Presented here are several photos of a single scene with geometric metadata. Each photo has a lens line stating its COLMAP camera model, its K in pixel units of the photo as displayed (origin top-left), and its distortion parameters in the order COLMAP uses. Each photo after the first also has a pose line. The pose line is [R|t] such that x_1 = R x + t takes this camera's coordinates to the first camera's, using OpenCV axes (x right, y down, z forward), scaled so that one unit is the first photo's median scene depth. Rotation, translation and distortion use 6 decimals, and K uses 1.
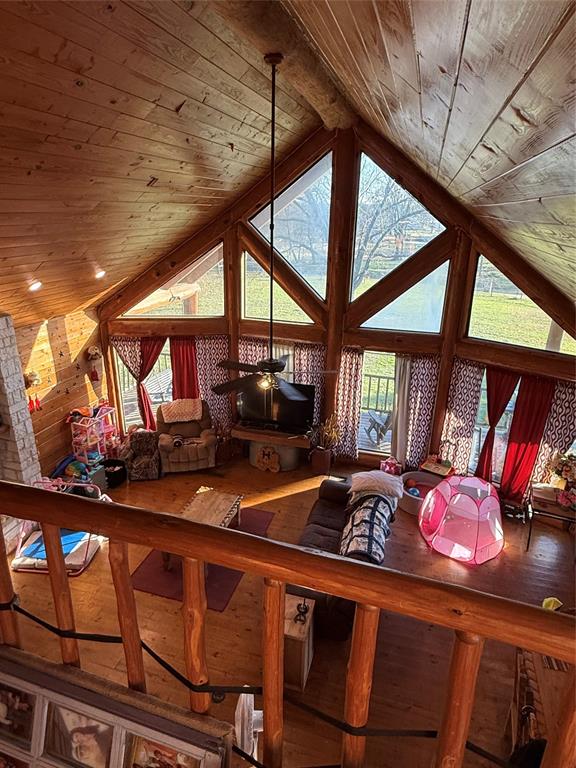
lens RADIAL K [[467.3, 0, 285.4], [0, 467.3, 382.9], [0, 0, 1]] dist [0.004741, -0.001641]
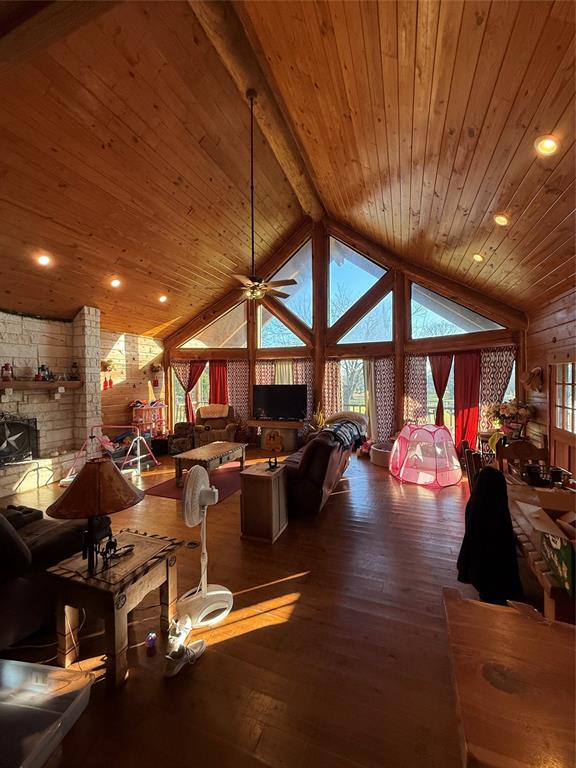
lens RADIAL K [[304.8, 0, 287.8], [0, 304.8, 382.4], [0, 0, 1]] dist [-0.011198, -0.000144]
pose [[0.997003, -0.024924, -0.073237, 0.072668], [-0.001118, 0.941939, -0.335782, 0.304333], [0.077354, 0.334857, 0.939088, 0.138413]]
